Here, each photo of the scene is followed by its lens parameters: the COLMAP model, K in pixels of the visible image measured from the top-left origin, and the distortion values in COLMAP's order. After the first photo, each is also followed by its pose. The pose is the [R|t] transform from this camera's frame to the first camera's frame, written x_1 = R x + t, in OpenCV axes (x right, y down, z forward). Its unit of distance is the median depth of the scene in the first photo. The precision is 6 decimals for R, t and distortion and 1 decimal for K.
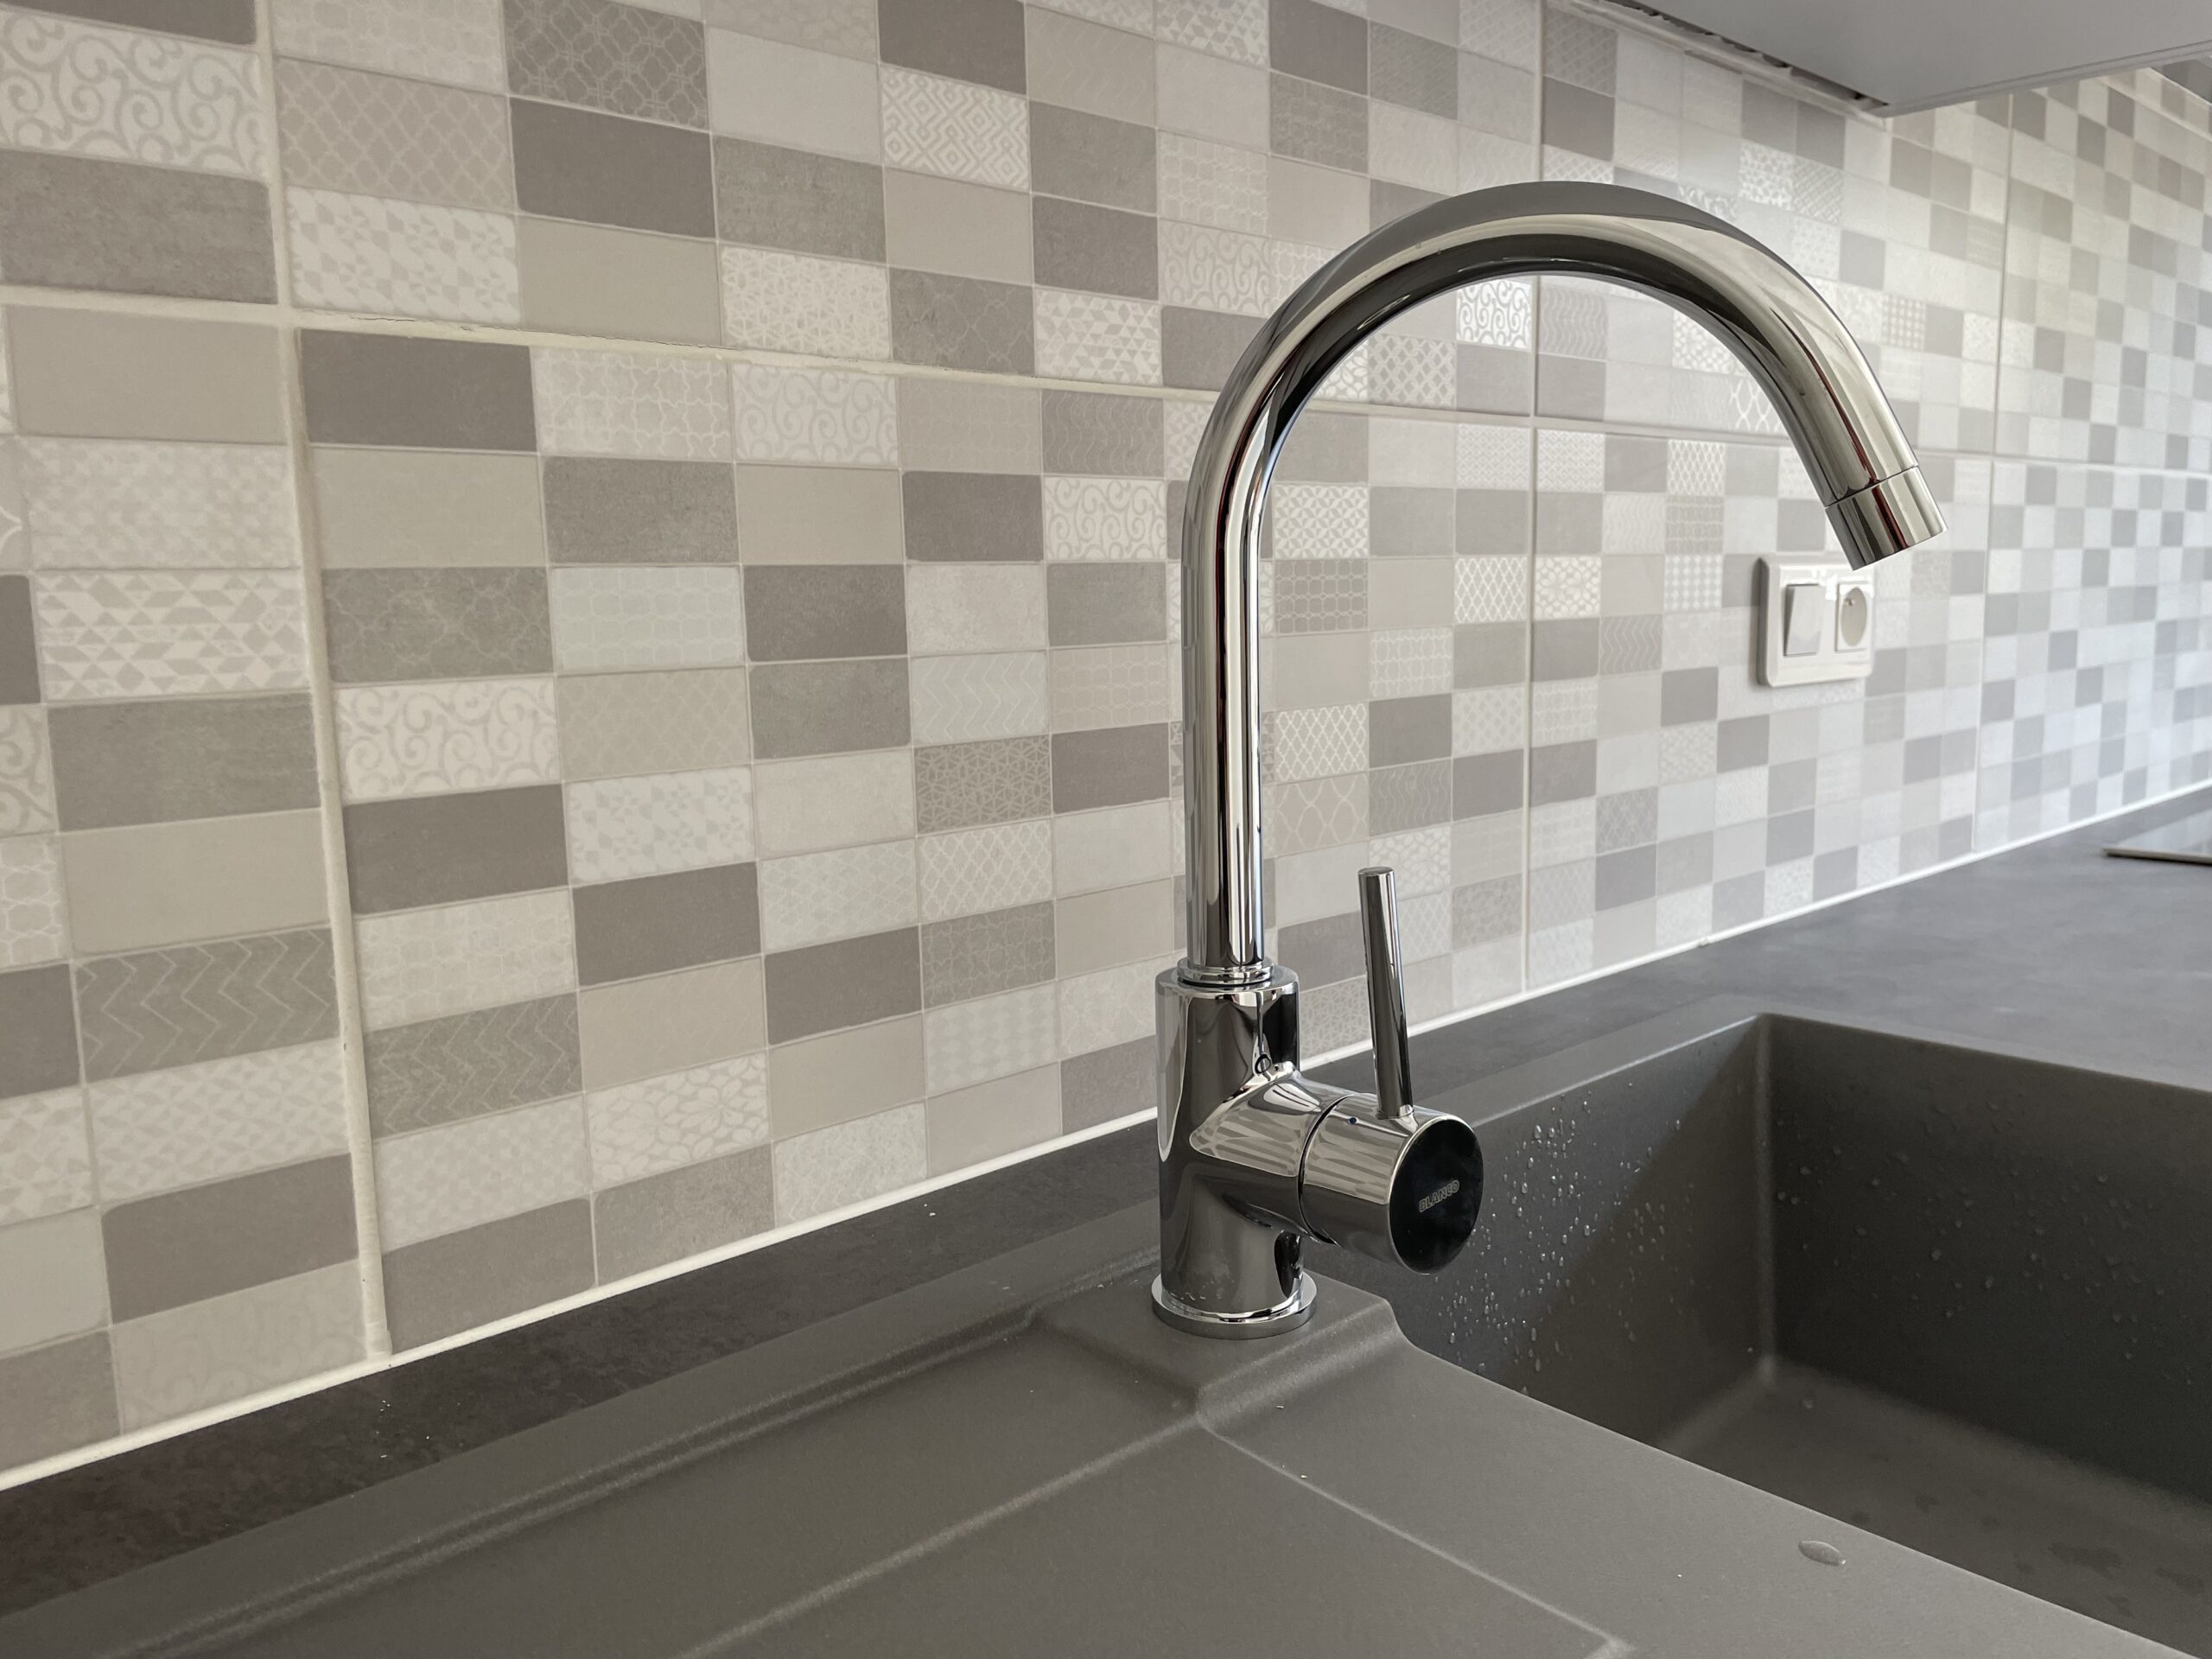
lens RADIAL K [[1670.0, 0, 1106.0], [0, 1670.0, 829.5], [0, 0, 1]] dist [0.075425, -0.097774]
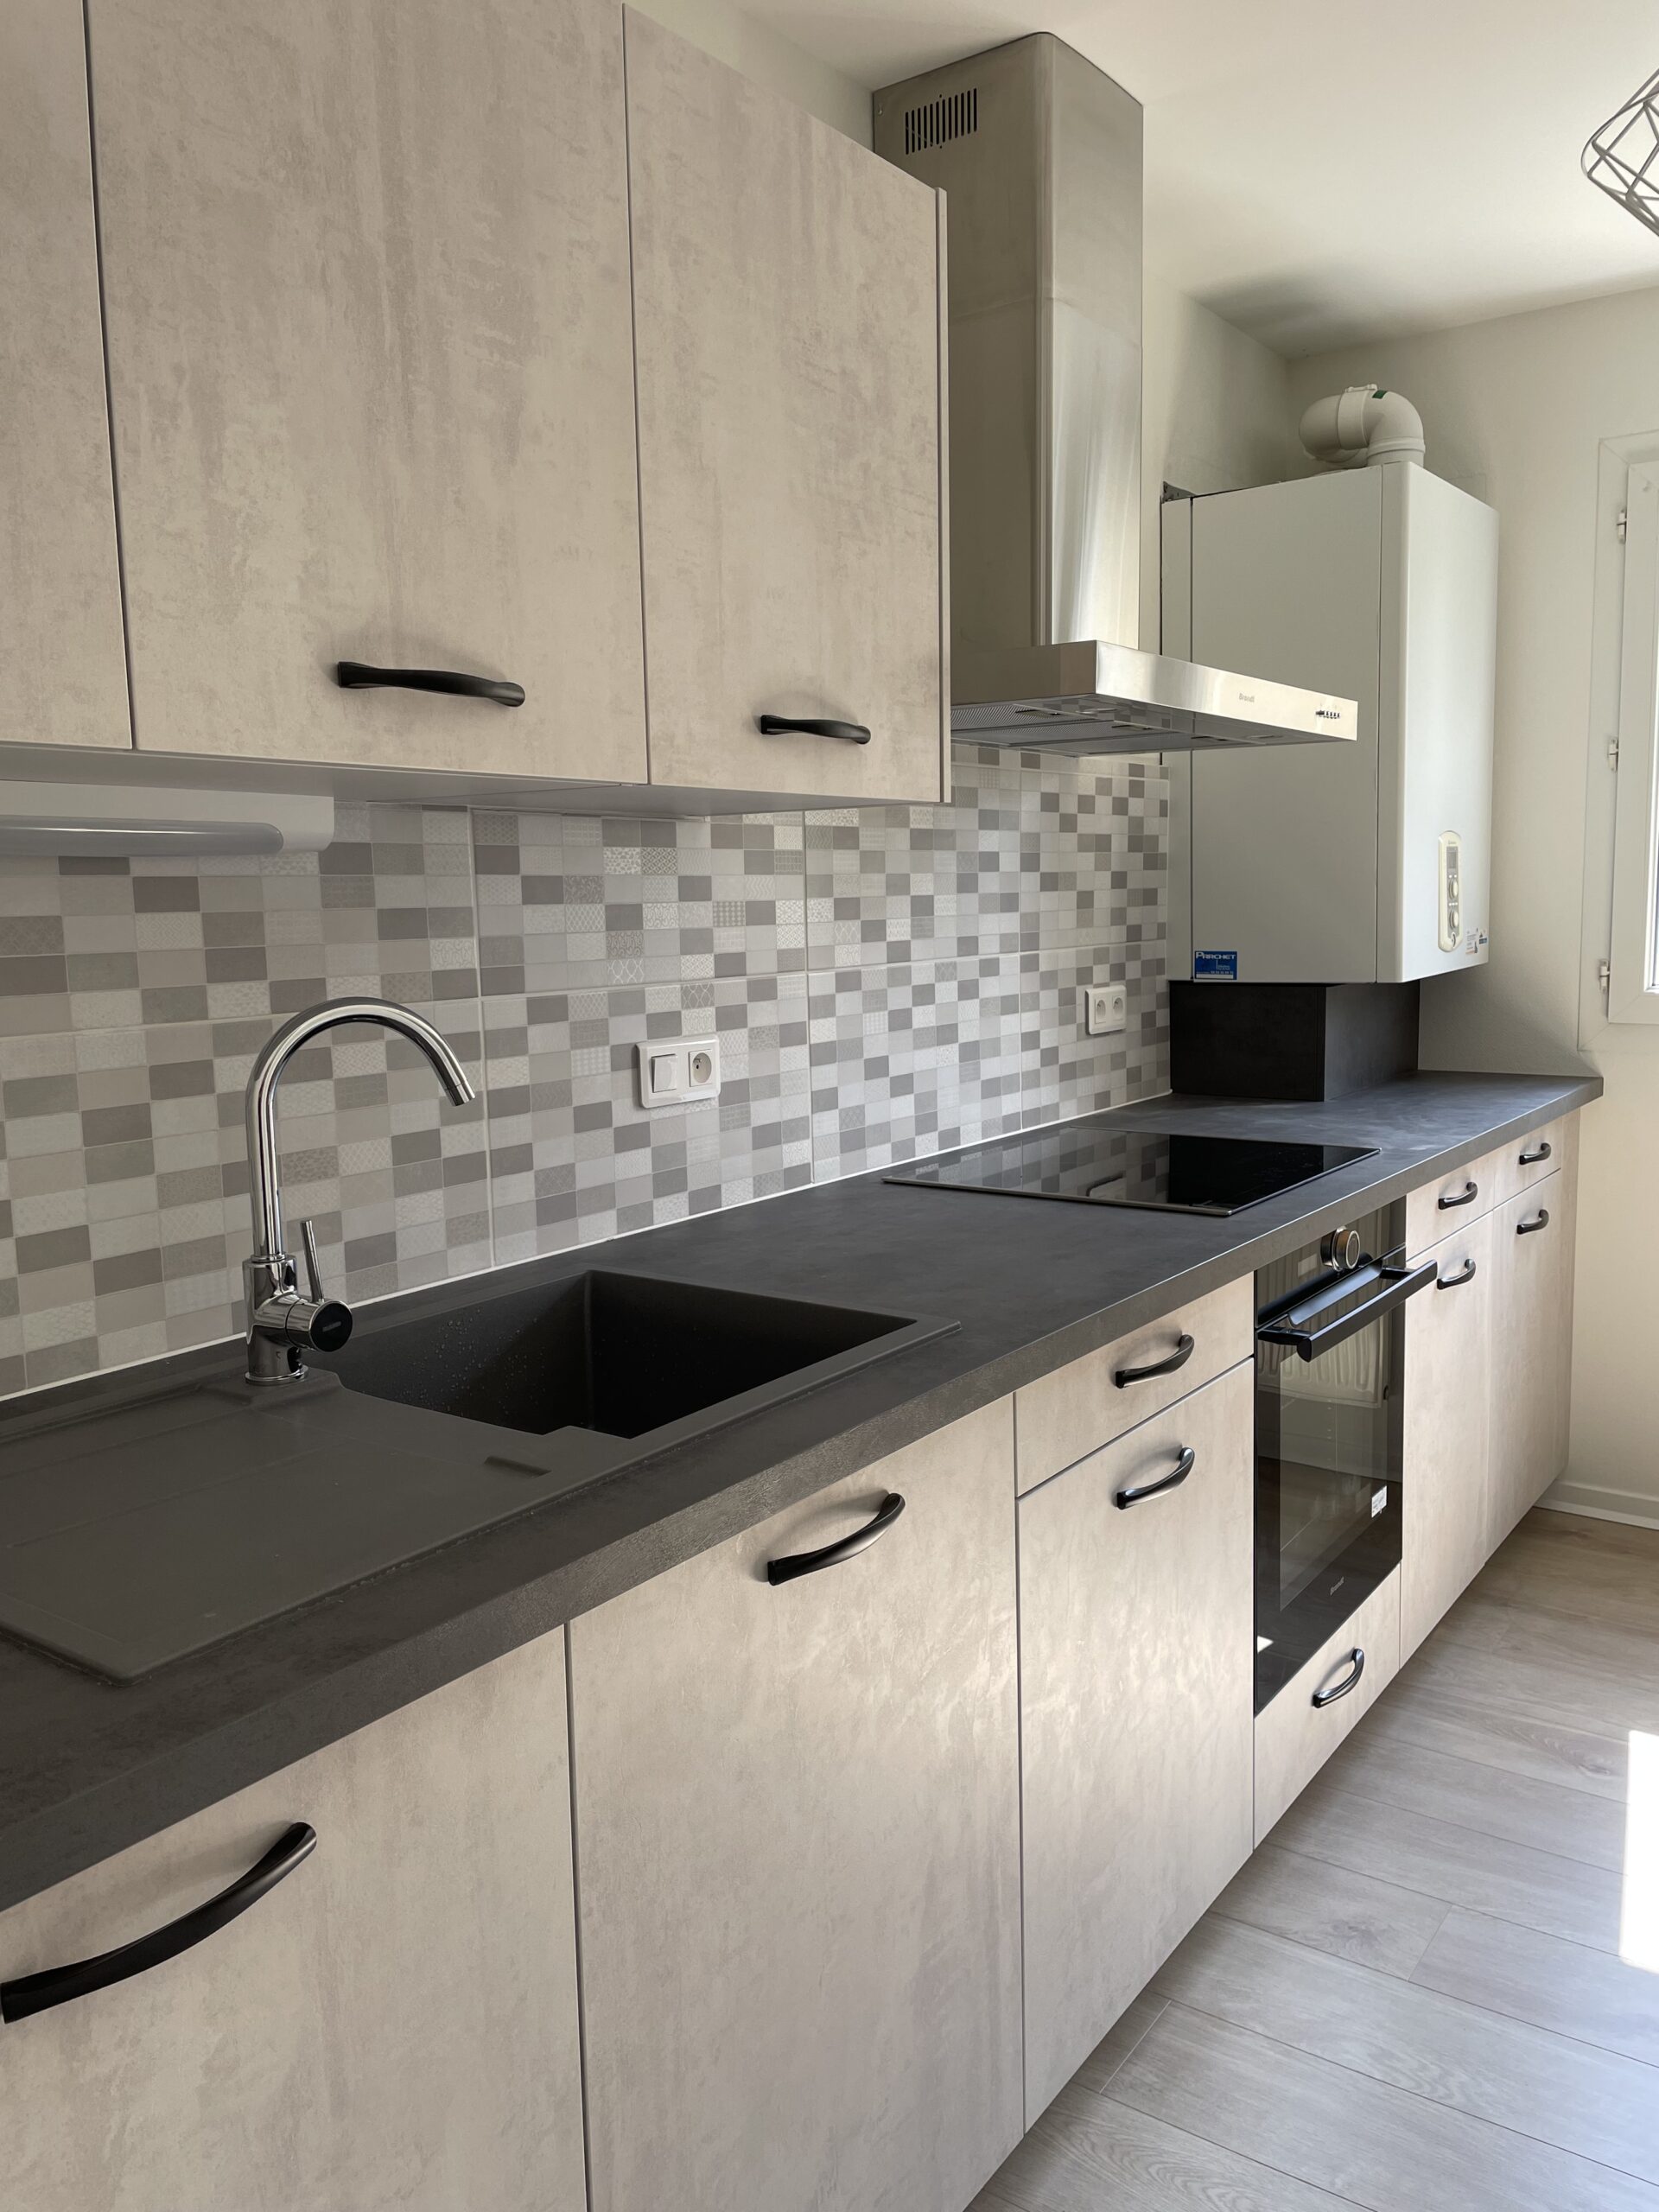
lens RADIAL K [[1670.0, 0, 829.5], [0, 1670.0, 1106.0], [0, 0, 1]] dist [0.075425, -0.097774]
pose [[0.978873, -0.025286, 0.202898, 0.331930], [0.030049, 0.999340, -0.020428, -0.065376], [-0.202247, 0.026093, 0.978987, -1.534838]]
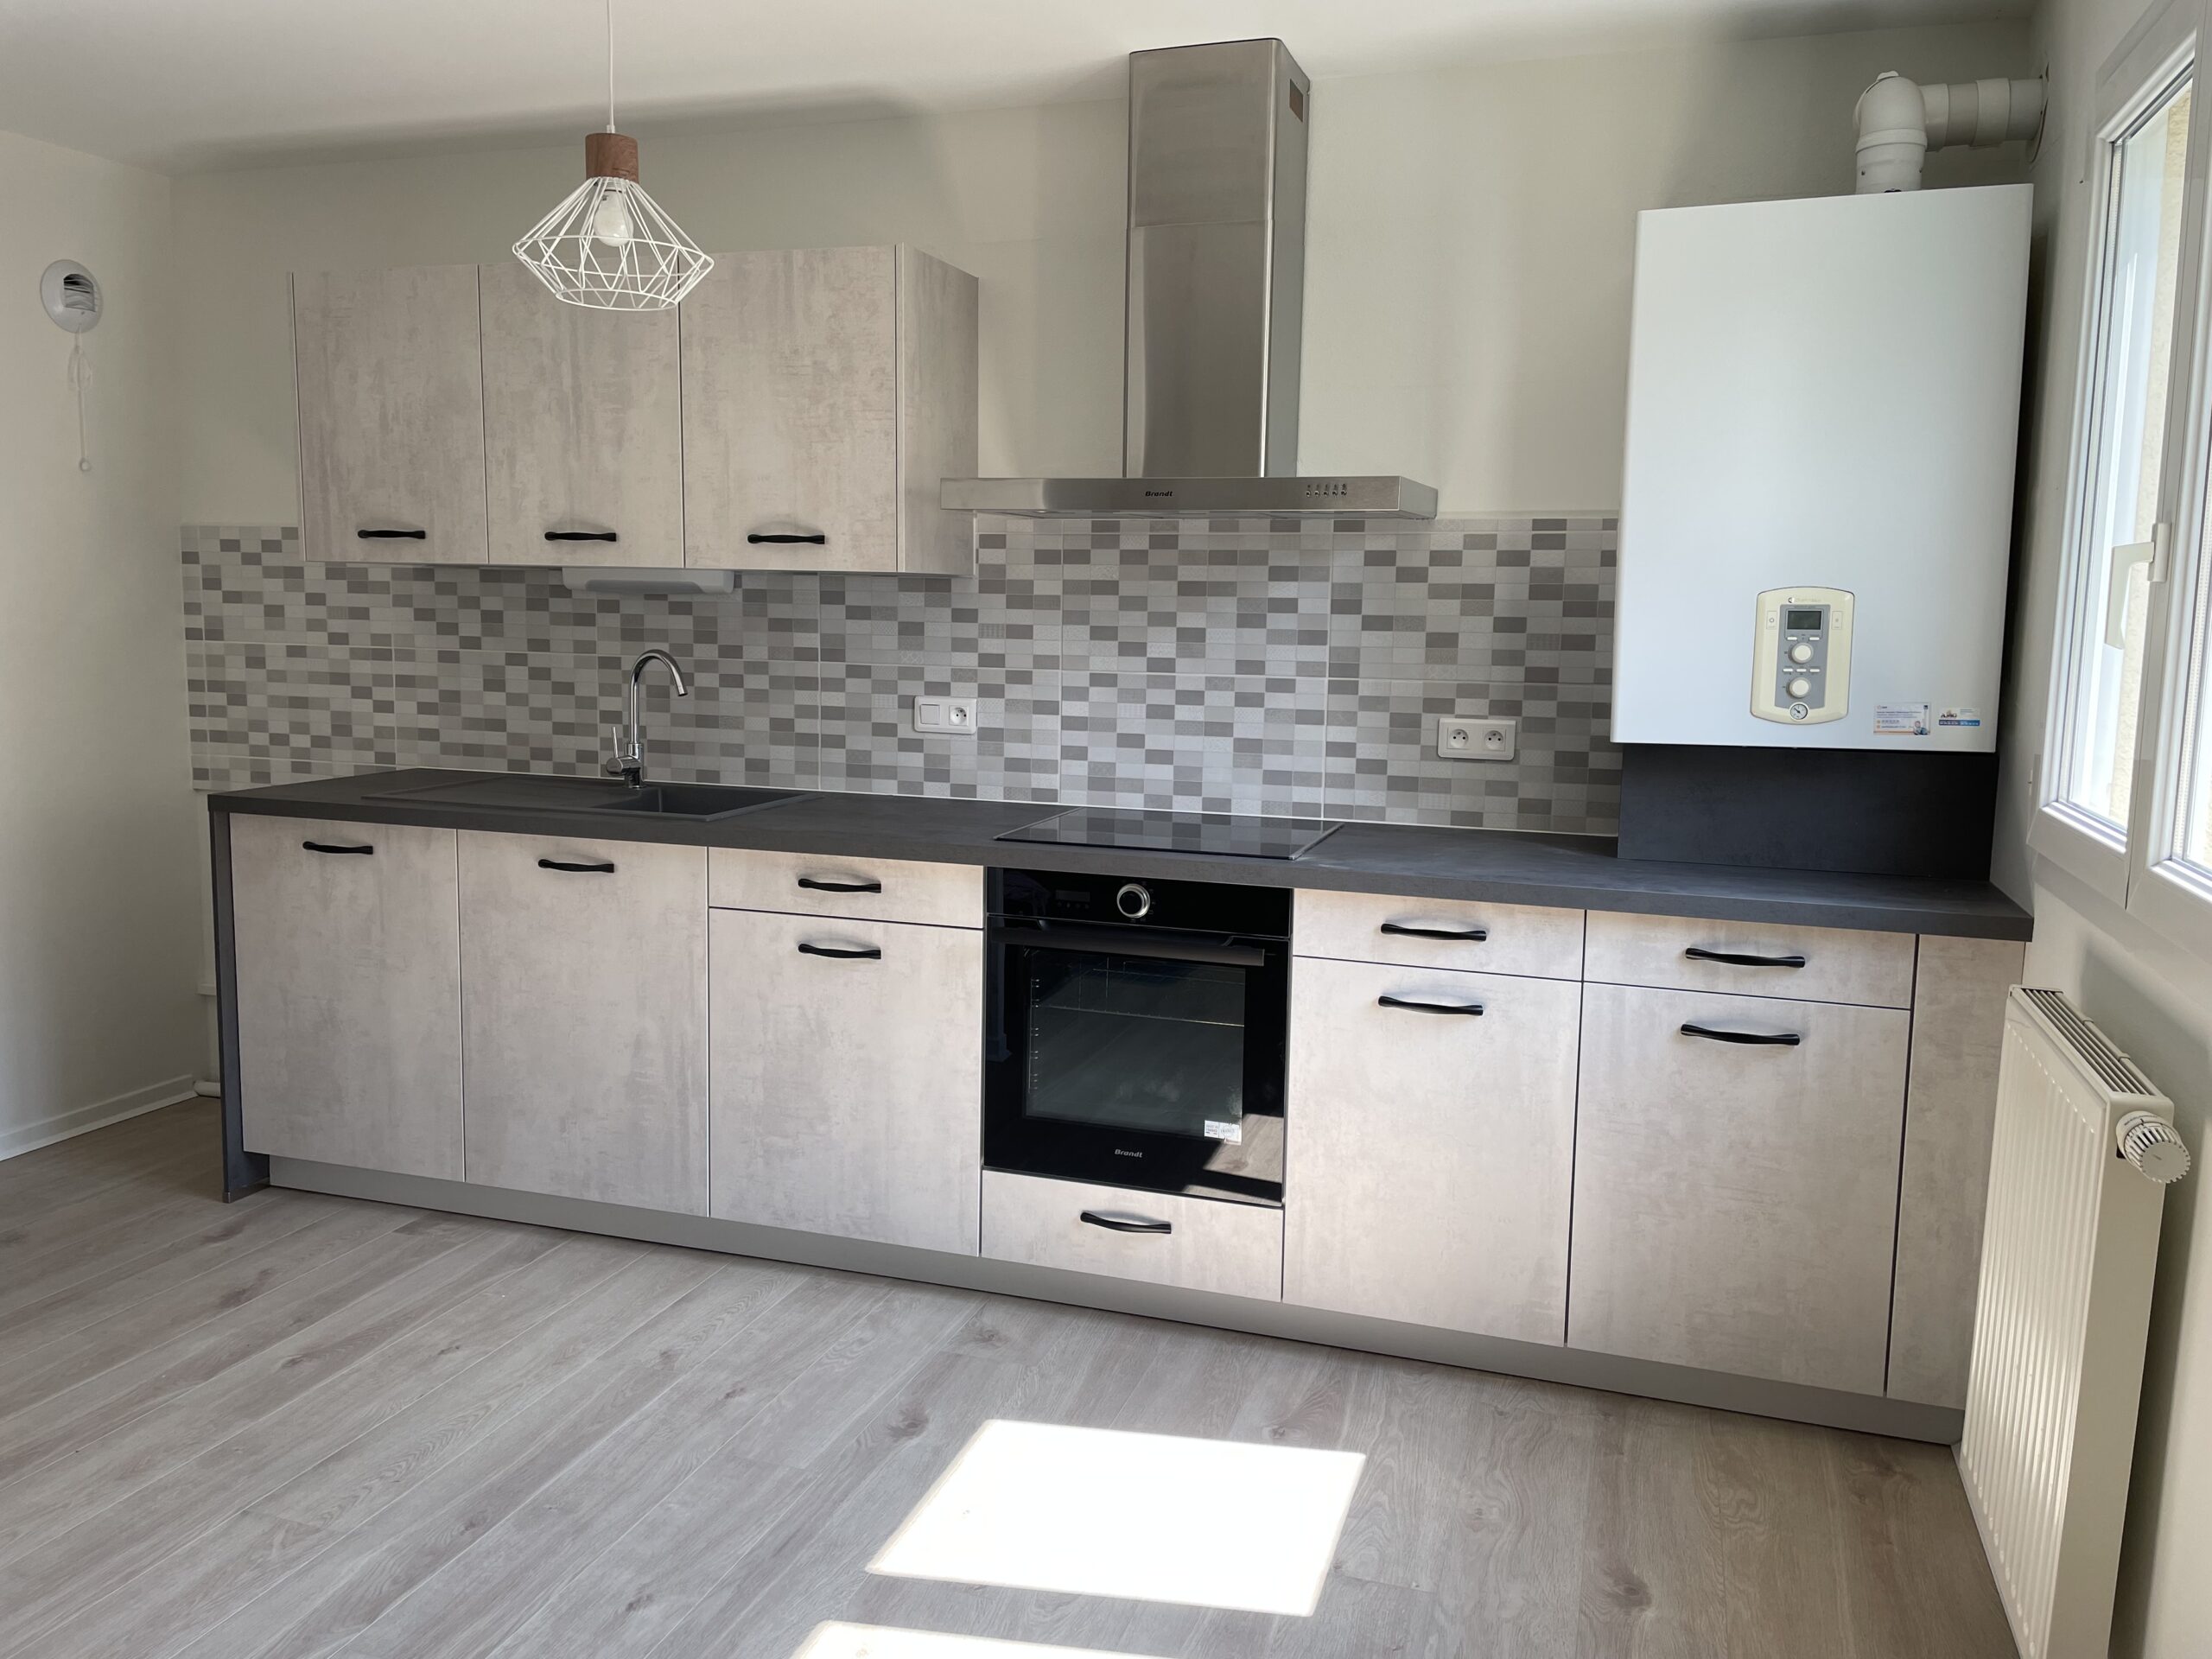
lens RADIAL K [[1670.0, 0, 1106.0], [0, 1670.0, 829.5], [0, 0, 1]] dist [0.075425, -0.097774]
pose [[0.483258, 0.150212, -0.862495, 6.070882], [-0.153614, 0.984435, 0.085378, -0.398208], [0.861896, 0.091232, 0.498811, -0.730740]]
